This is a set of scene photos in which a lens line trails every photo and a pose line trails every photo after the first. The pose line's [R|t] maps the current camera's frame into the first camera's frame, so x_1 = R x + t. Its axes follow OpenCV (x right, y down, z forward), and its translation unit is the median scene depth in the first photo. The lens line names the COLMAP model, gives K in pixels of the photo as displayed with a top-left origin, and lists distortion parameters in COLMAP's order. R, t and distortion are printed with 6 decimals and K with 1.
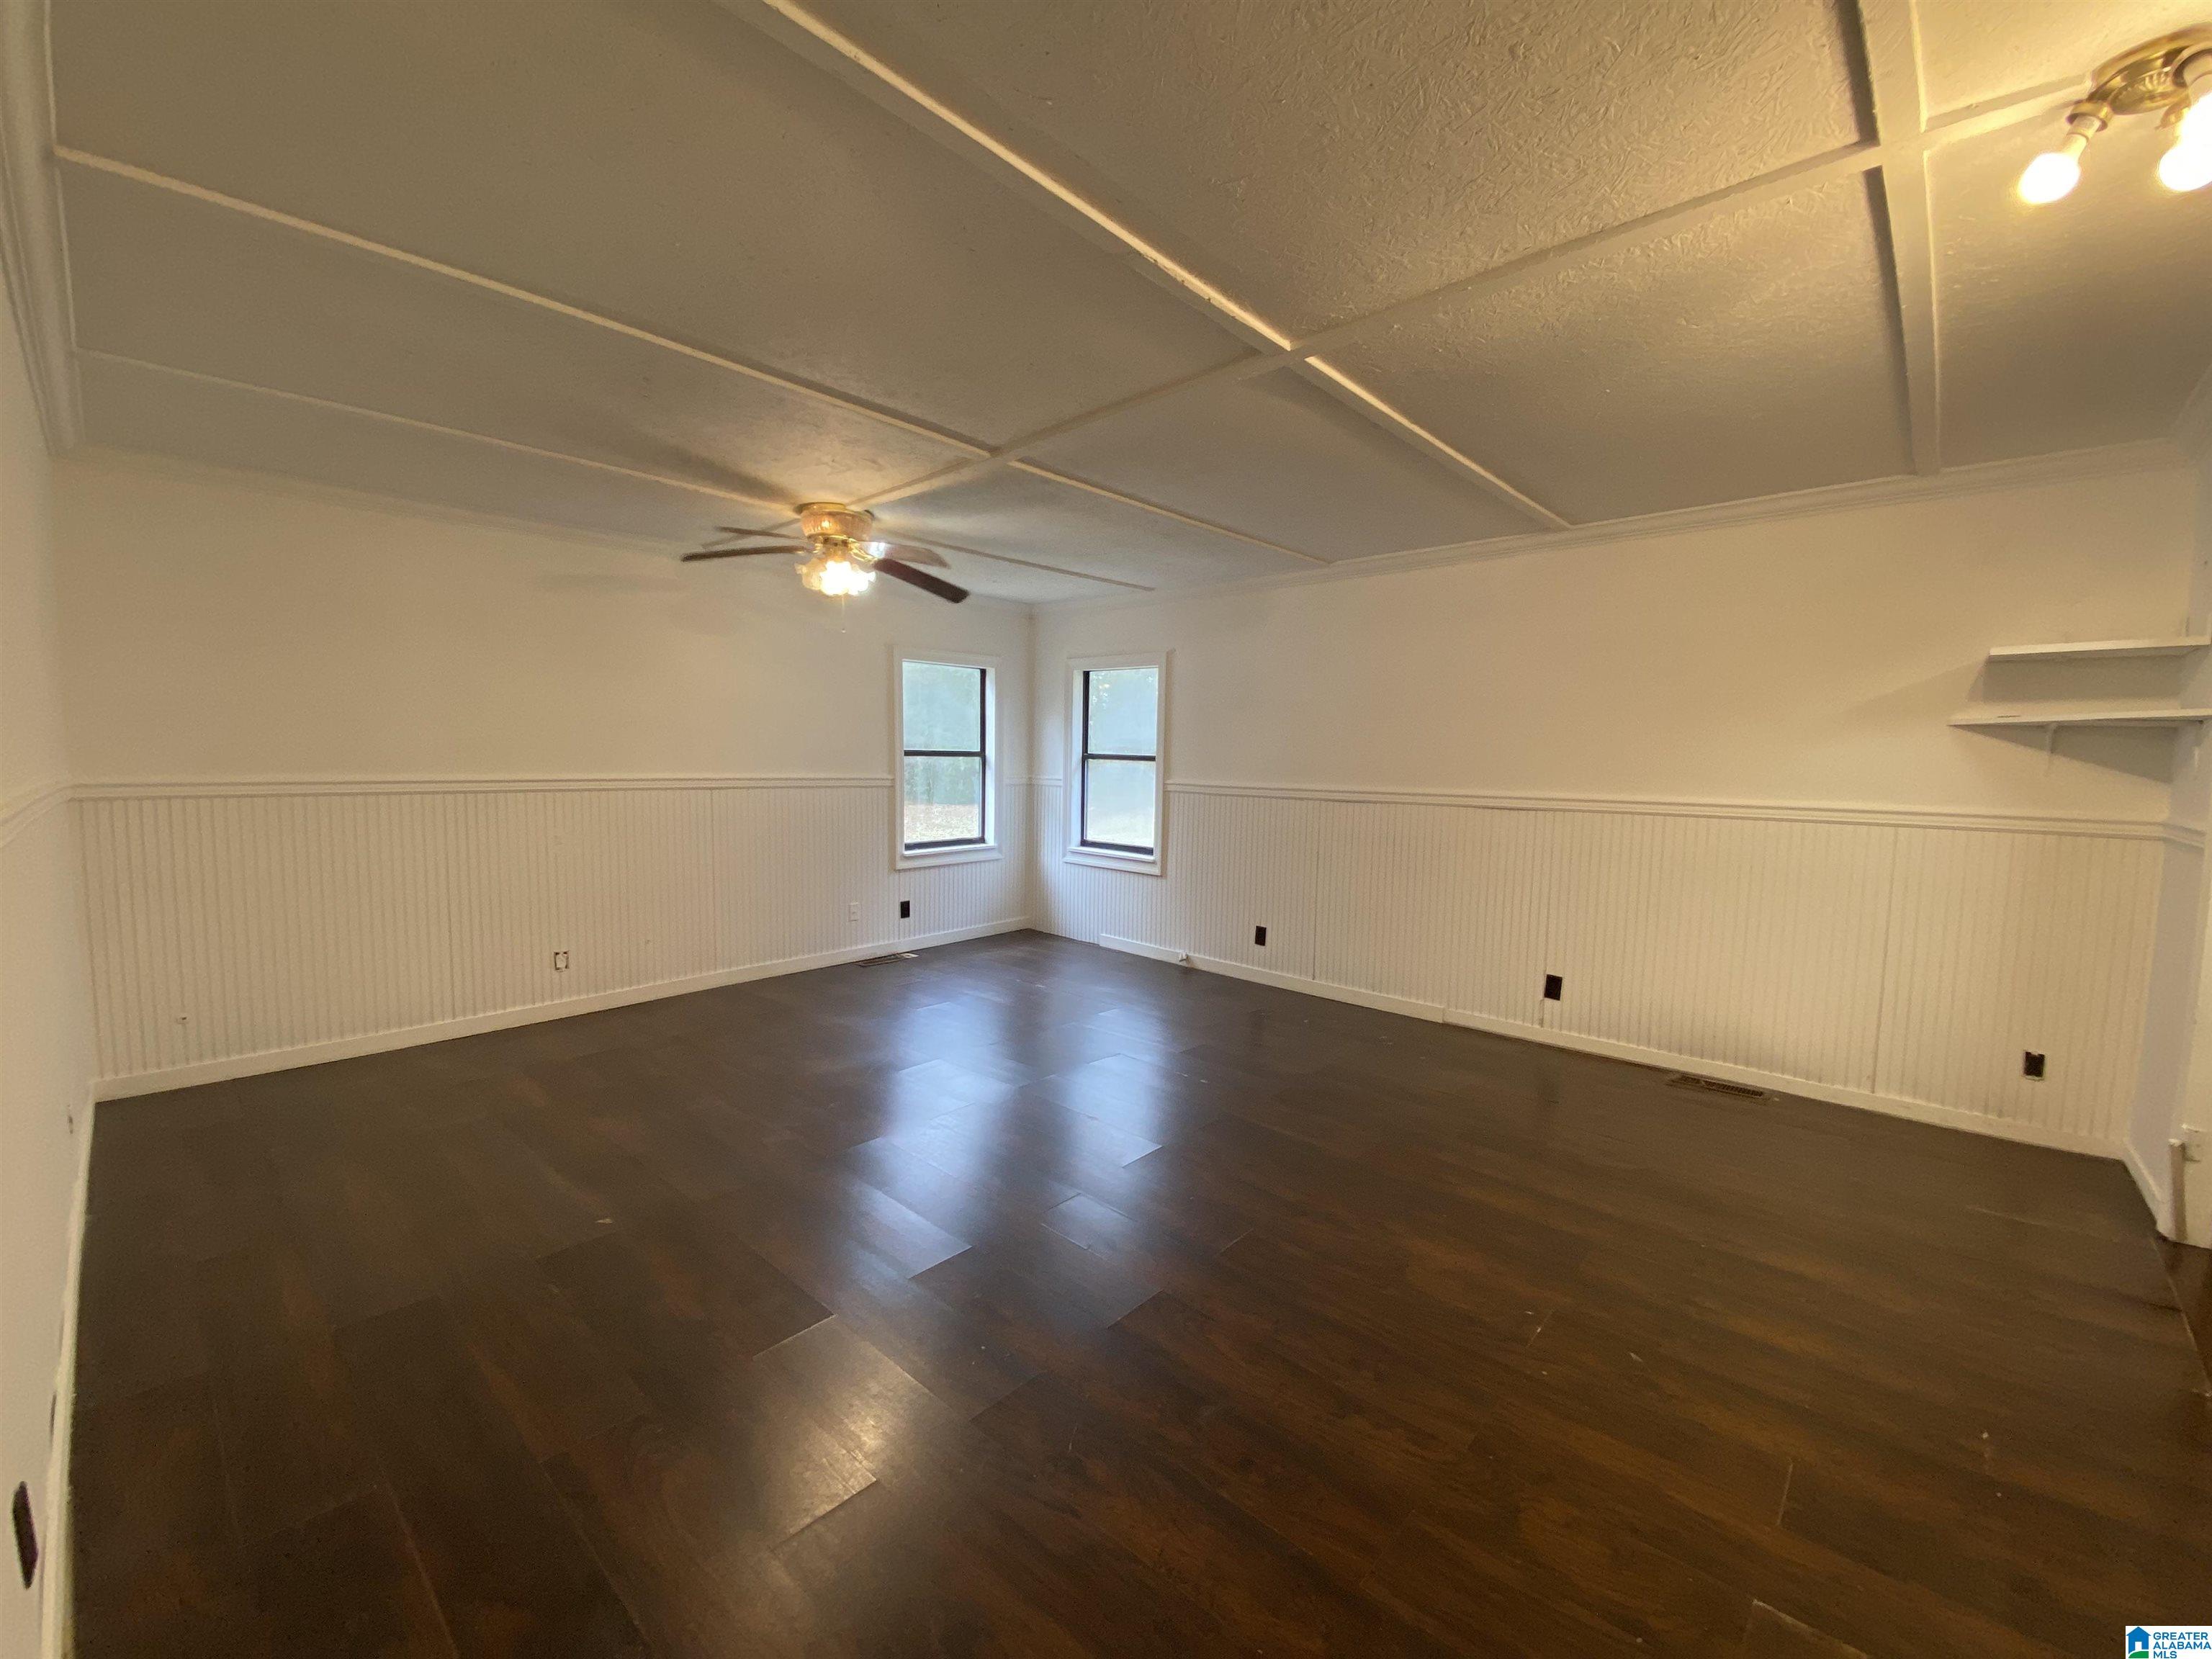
lens RADIAL K [[885.7, 0, 1106.0], [0, 885.7, 829.5], [0, 0, 1]] dist [0.000140, -0.000077]
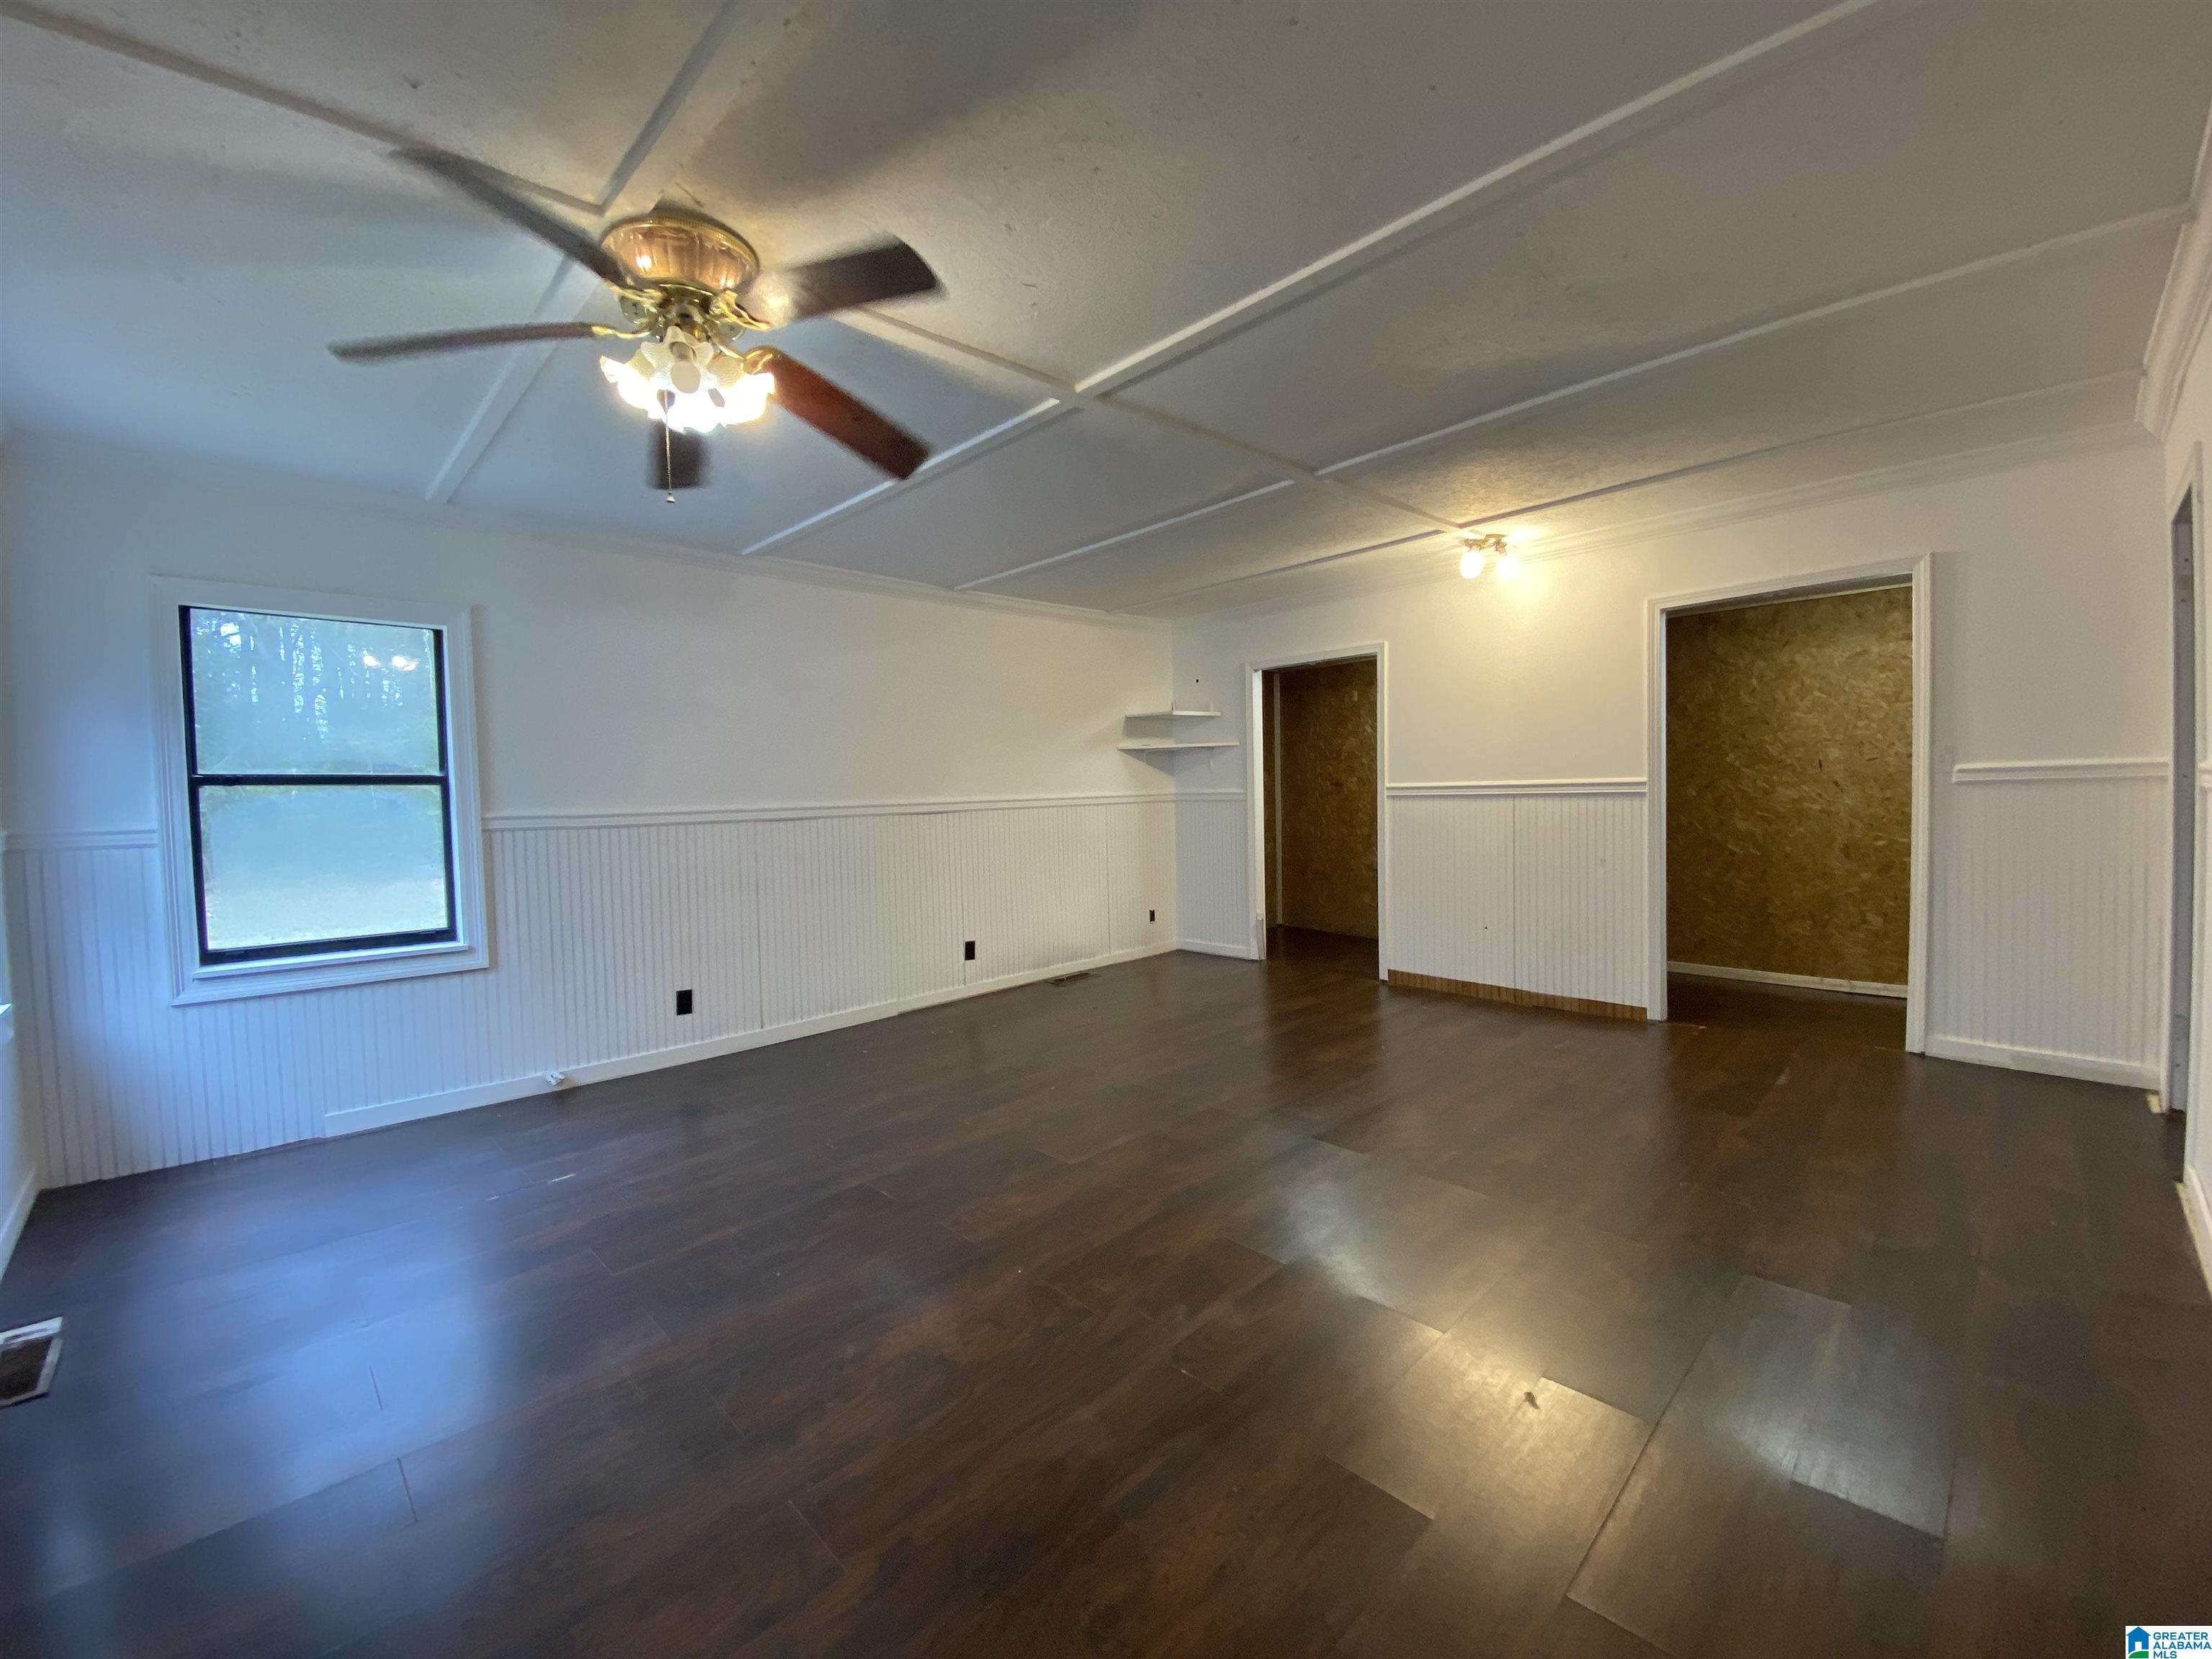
lens RADIAL K [[885.7, 0, 1106.0], [0, 885.7, 829.5], [0, 0, 1]] dist [0.000140, -0.000077]
pose [[0.046183, -0.056150, 0.997354, -0.612701], [0.114912, 0.992090, 0.050533, -0.028636], [-0.992302, 0.112274, 0.052270, 0.605344]]
